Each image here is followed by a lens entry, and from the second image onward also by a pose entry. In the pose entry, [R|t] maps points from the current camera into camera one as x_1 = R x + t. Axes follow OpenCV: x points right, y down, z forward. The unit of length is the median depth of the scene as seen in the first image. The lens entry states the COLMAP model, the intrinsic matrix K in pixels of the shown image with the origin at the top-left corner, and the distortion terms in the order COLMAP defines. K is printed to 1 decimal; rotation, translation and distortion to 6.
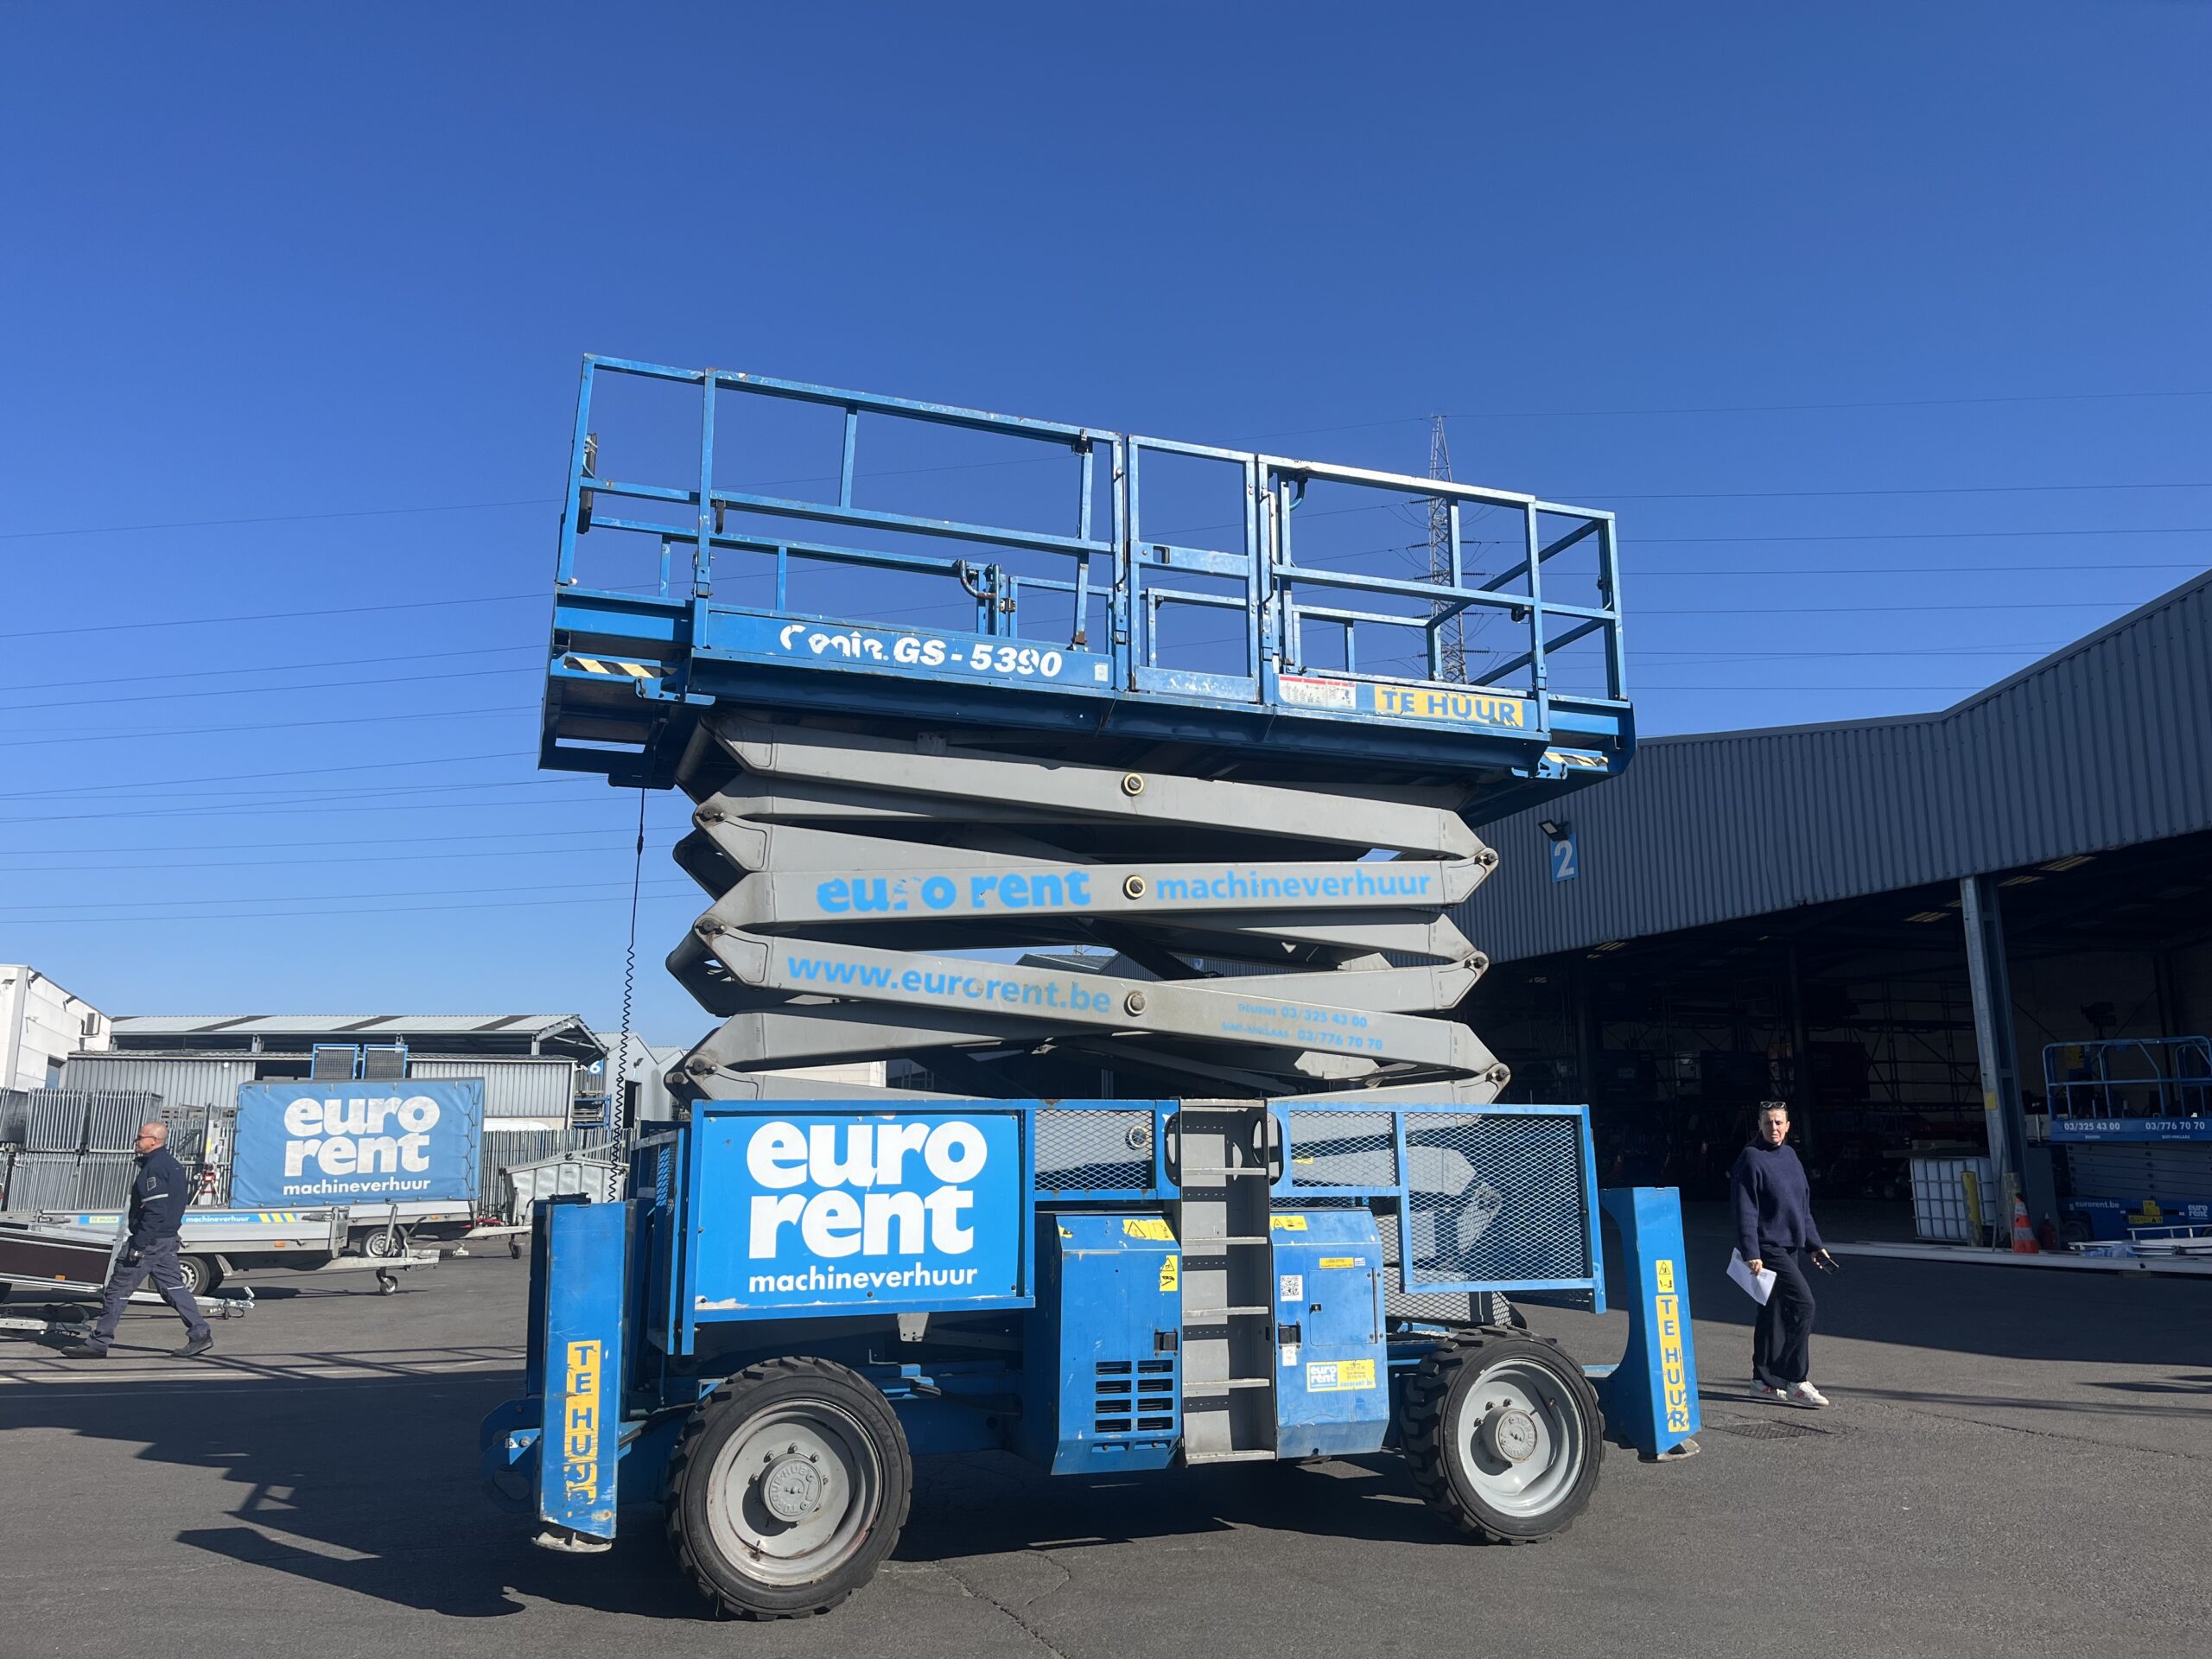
lens RADIAL K [[1657.1, 0, 1106.0], [0, 1657.1, 829.5], [0, 0, 1]] dist [0.050233, -0.001049]
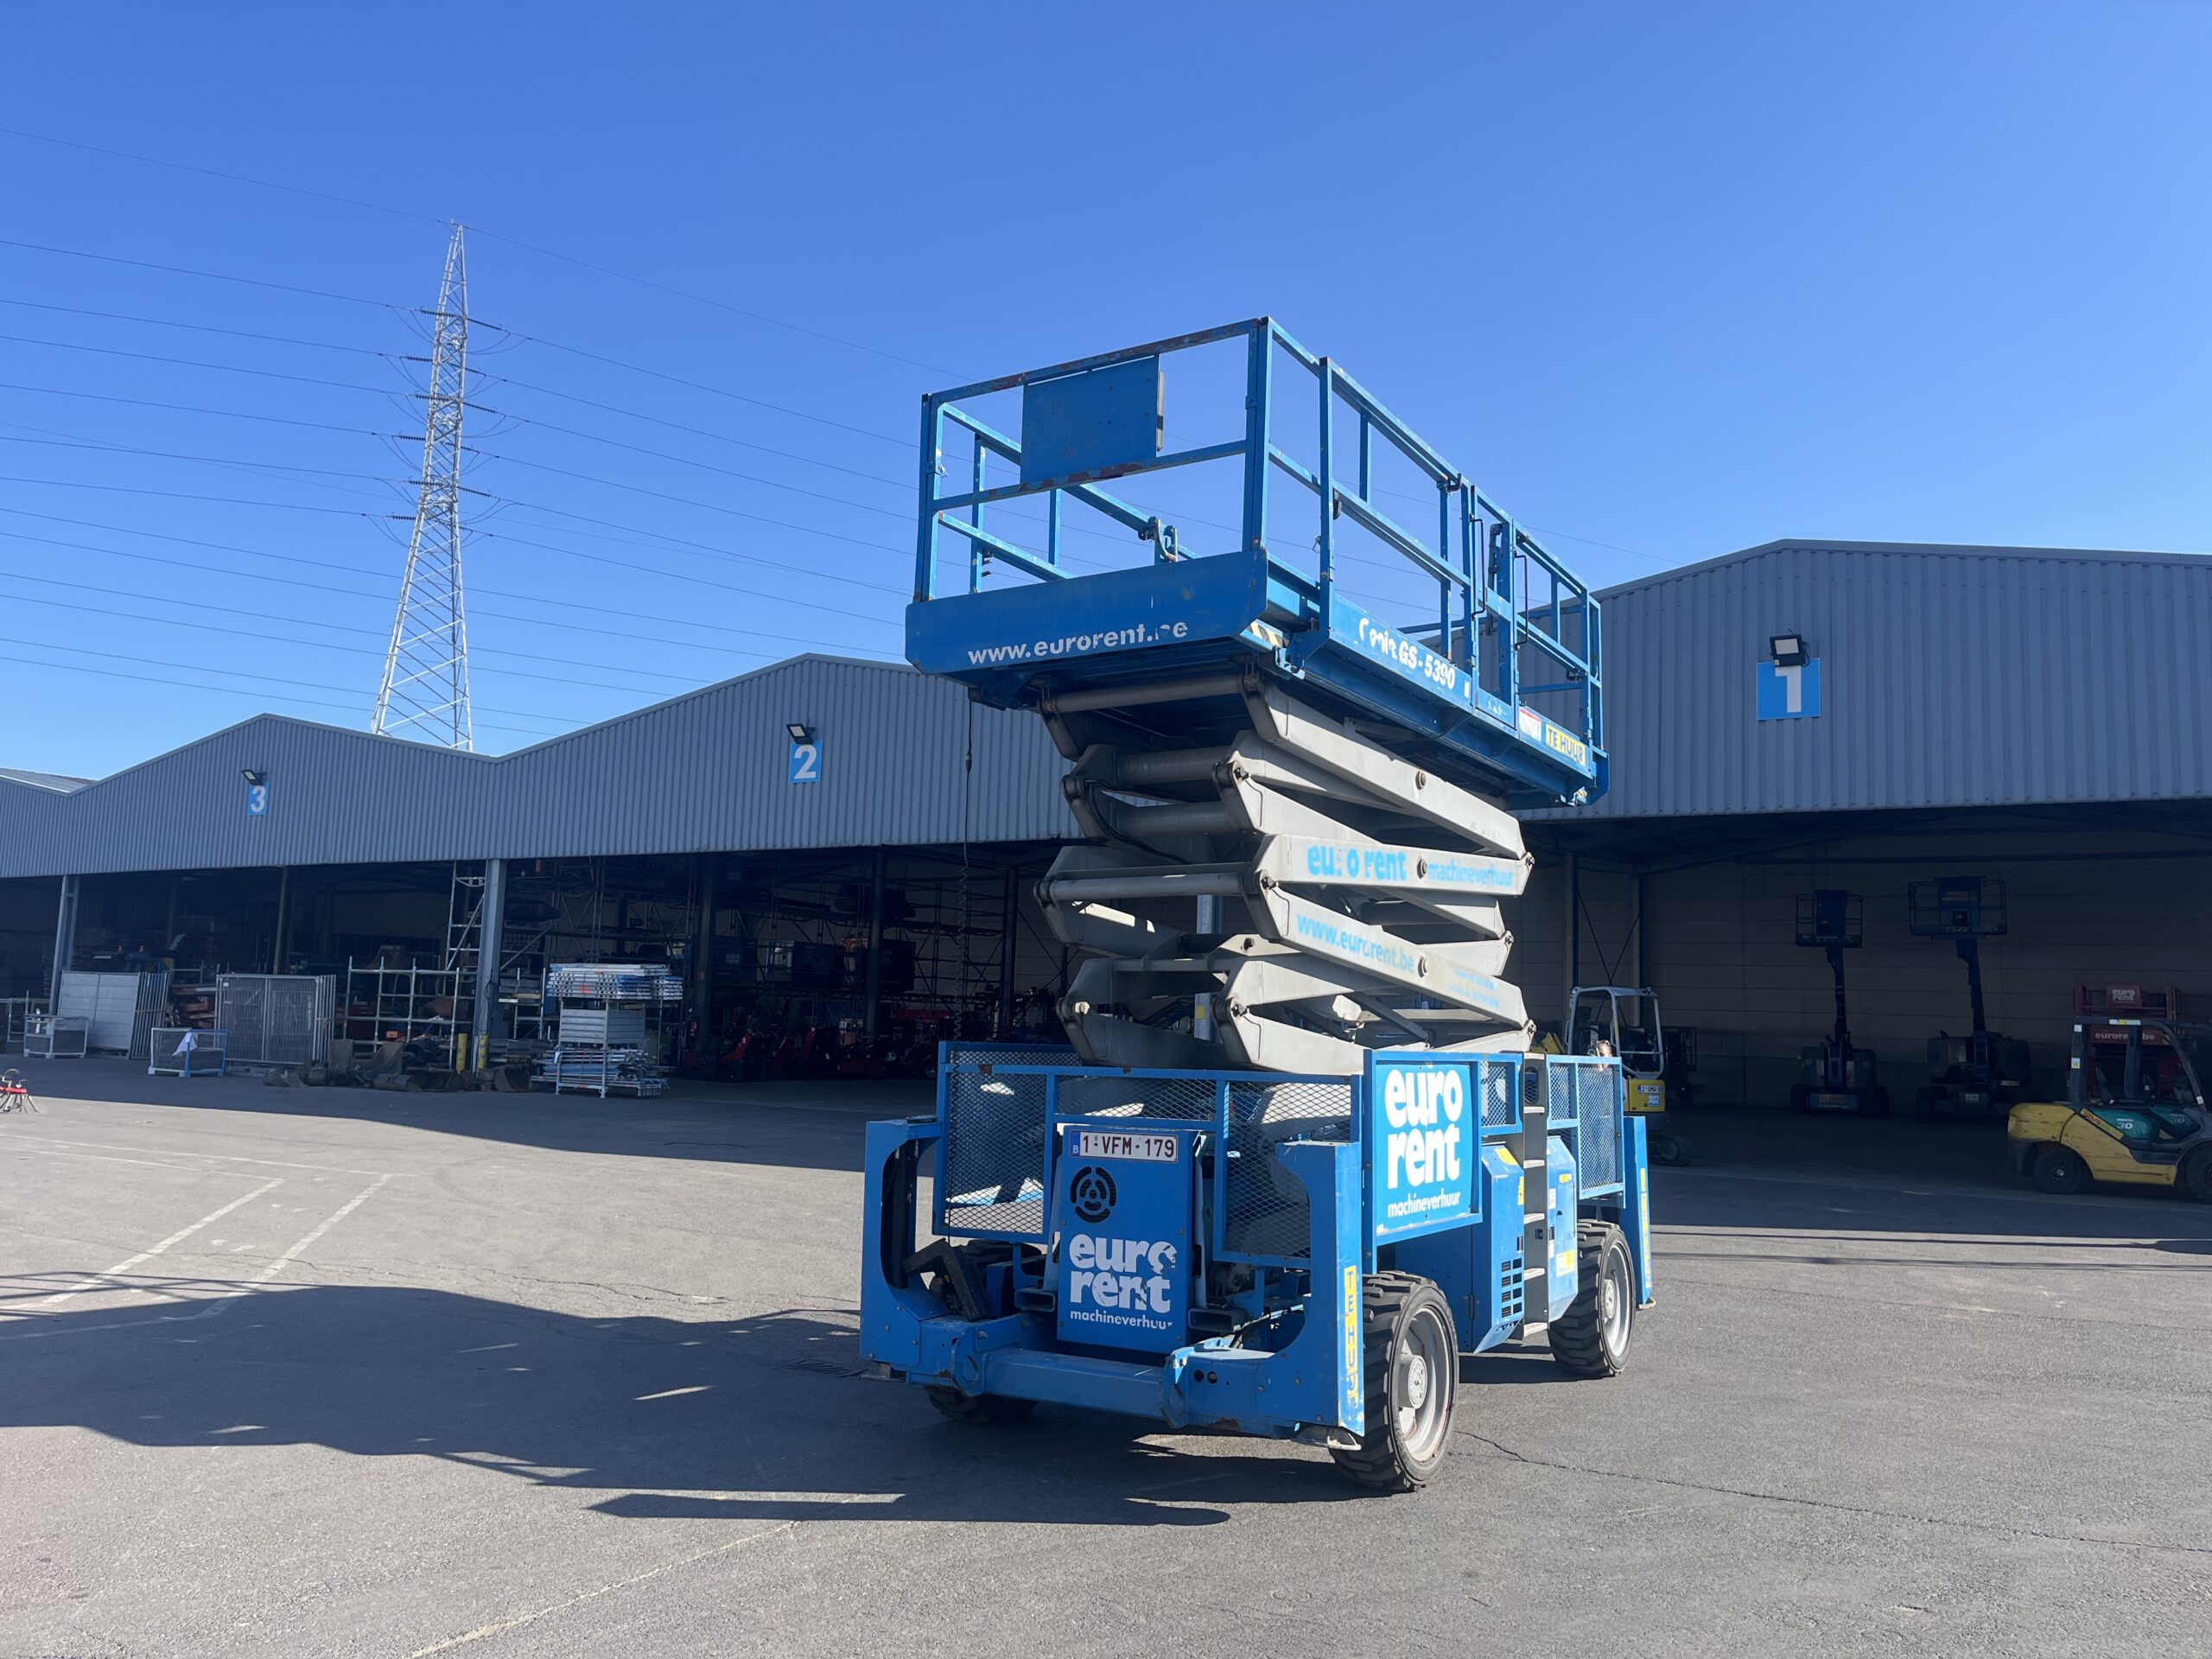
lens RADIAL K [[1669.8, 0, 1106.0], [0, 1669.8, 829.5], [0, 0, 1]] dist [0.069410, 0.000848]
pose [[0.786425, 0.104100, 0.608850, -0.213433], [-0.151675, 0.988062, 0.026975, 0.002412], [-0.598774, -0.113562, 0.792826, 0.045187]]
